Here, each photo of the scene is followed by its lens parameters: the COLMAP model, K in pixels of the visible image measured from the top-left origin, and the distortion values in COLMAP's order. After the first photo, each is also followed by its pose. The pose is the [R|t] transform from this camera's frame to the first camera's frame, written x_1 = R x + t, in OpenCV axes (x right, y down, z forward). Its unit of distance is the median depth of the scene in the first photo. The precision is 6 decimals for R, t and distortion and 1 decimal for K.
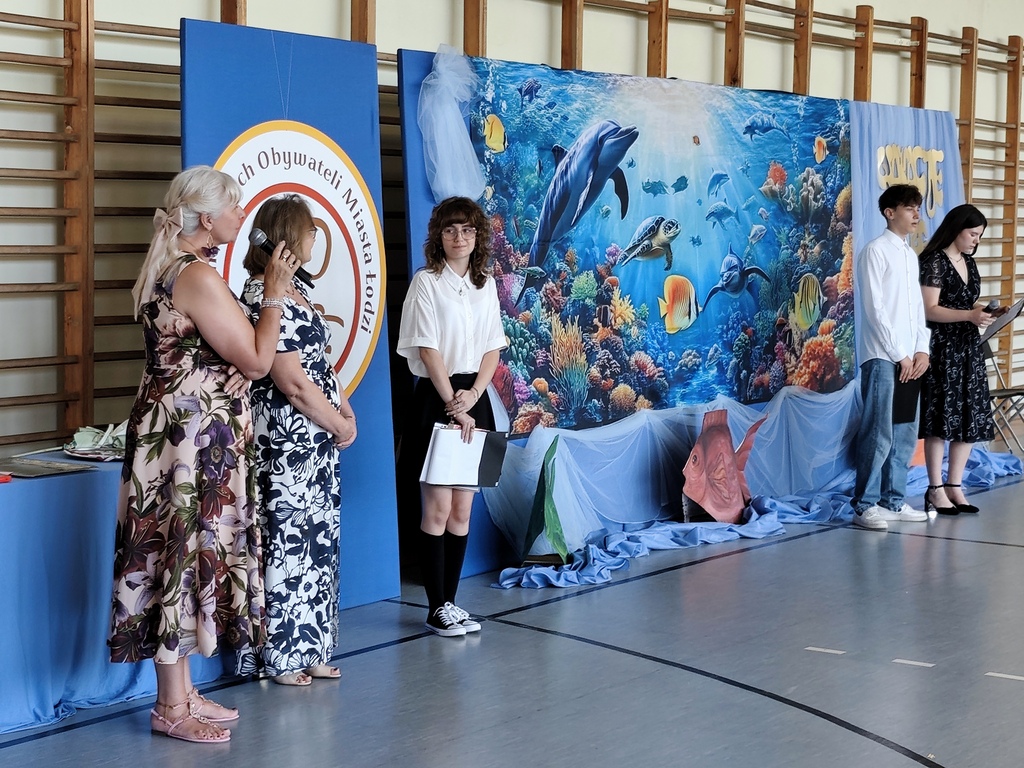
lens RADIAL K [[2146.0, 0, 512.0], [0, 2146.0, 384.0], [0, 0, 1]] dist [0.161505, -0.674948]
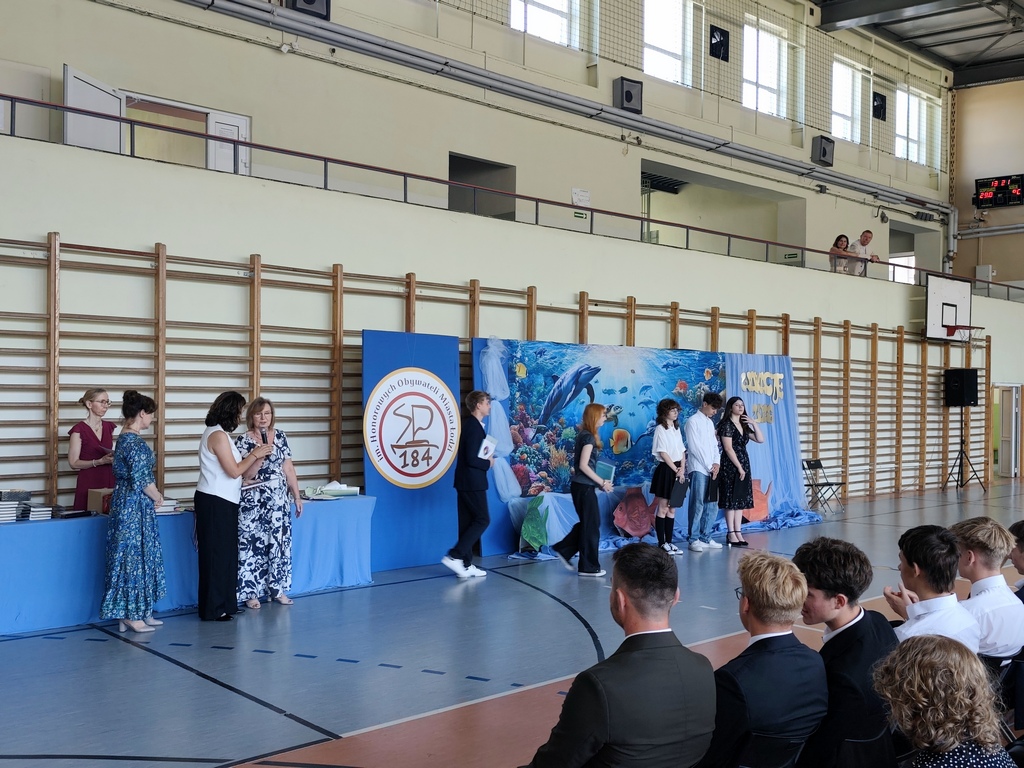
lens RADIAL K [[1000.9, 0, 510.4], [0, 1000.9, 402.9], [0, 0, 1]] dist [0.128951, -0.302045]
pose [[0.971142, -0.001060, -0.238498, 0.224303], [-0.016868, 0.997181, -0.073118, 0.002868], [0.237903, 0.075031, 0.968387, -0.086355]]
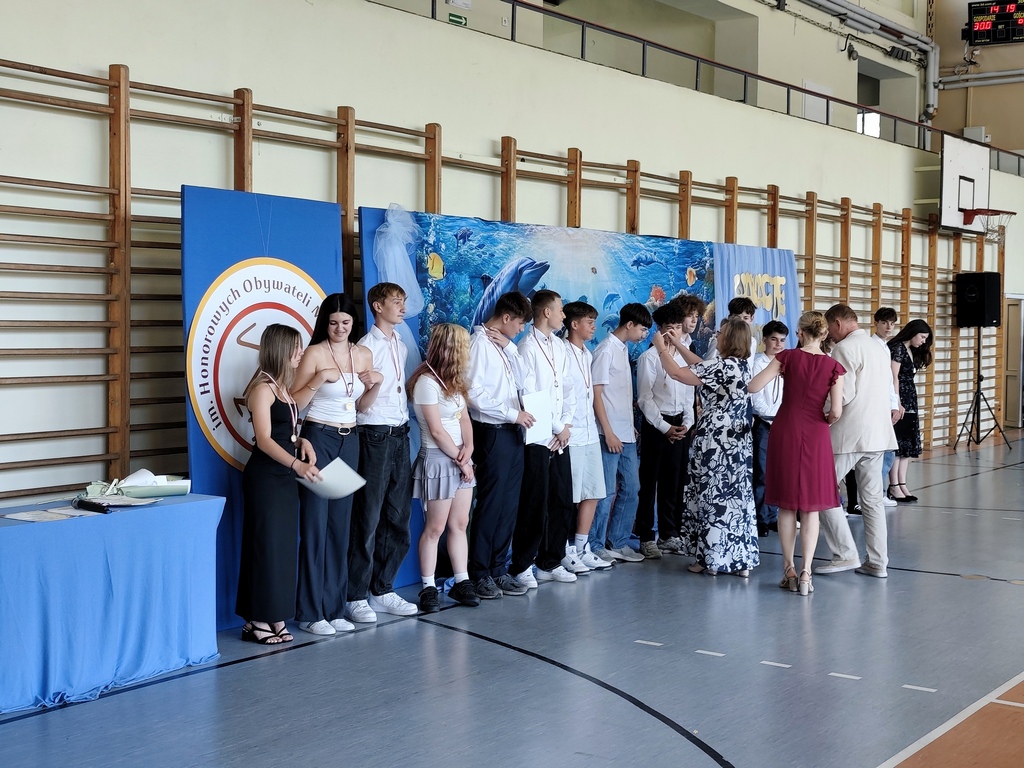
lens RADIAL K [[1415.3, 0, 512.0], [0, 1415.3, 384.0], [0, 0, 1]] dist [0.155053, -0.582030]
pose [[0.999324, -0.002716, -0.036659, 0.068028], [0.001473, 0.999424, -0.033904, -0.007048], [0.036730, 0.033827, 0.998753, 0.068872]]
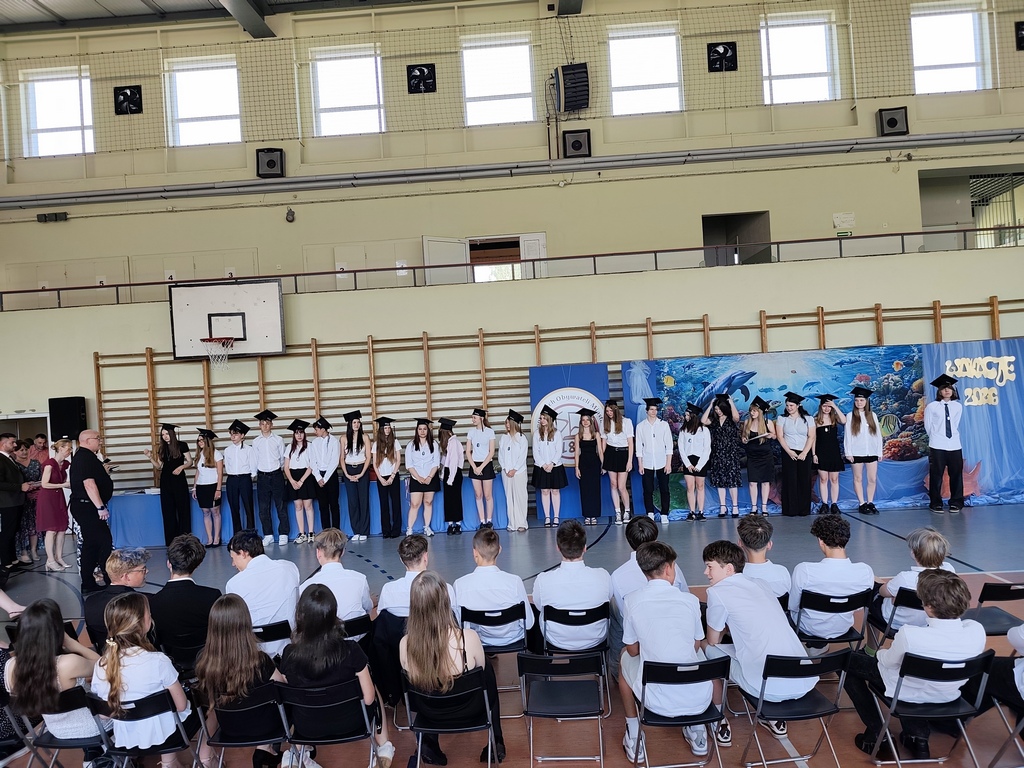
lens RADIAL K [[696.0, 0, 512.0], [0, 696.0, 384.0], [0, 0, 1]] dist [0.064269, -0.089449]
pose [[0.536302, -0.044564, -0.842849, 0.696457], [-0.002024, 0.998534, -0.054083, -0.047393], [0.844024, 0.030710, 0.535426, 0.190174]]
